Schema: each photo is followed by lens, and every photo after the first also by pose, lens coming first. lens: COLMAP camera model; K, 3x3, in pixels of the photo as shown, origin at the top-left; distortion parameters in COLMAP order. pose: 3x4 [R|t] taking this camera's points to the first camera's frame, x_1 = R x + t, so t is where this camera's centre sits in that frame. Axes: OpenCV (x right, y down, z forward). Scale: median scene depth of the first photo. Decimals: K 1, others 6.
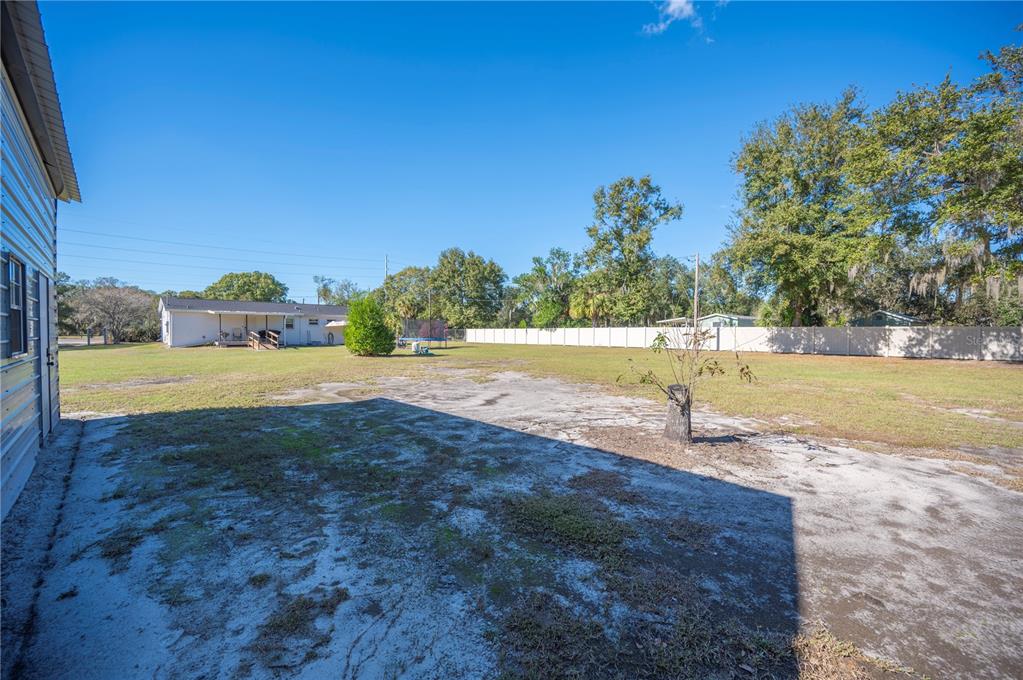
lens RADIAL K [[413.8, 0, 507.3], [0, 413.8, 341.0], [0, 0, 1]] dist [0.000446, -0.000079]
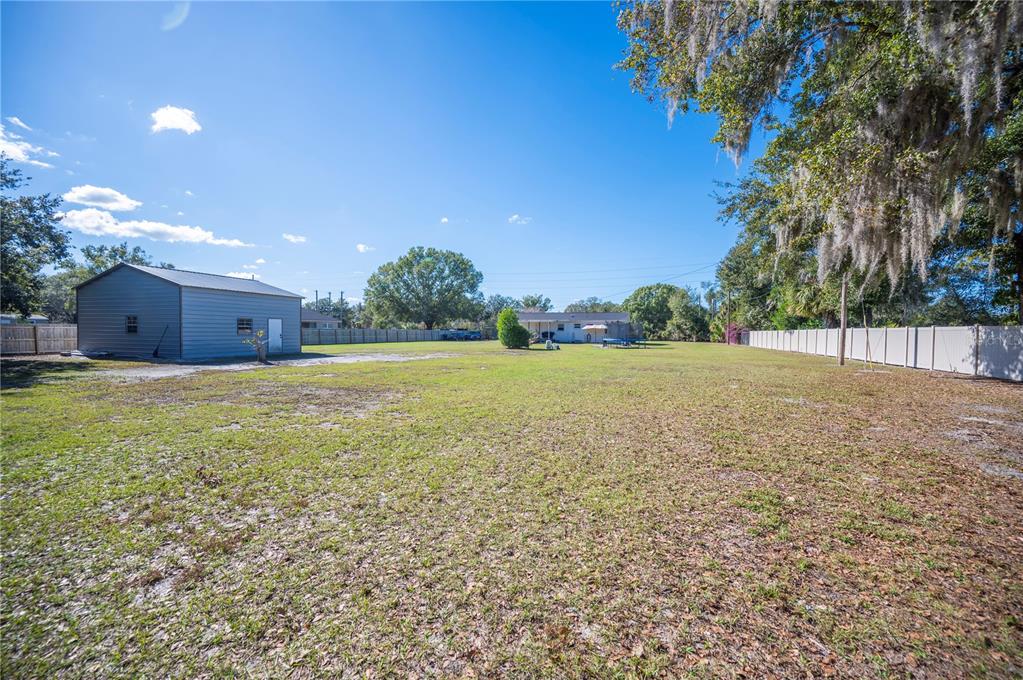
lens RADIAL K [[413.8, 0, 507.3], [0, 413.8, 341.0], [0, 0, 1]] dist [0.000446, -0.000079]
pose [[0.402357, 0.020404, -0.915256, 0.721653], [-0.026227, 0.999598, 0.010755, -0.004684], [0.915107, 0.019677, 0.402730, 0.240738]]
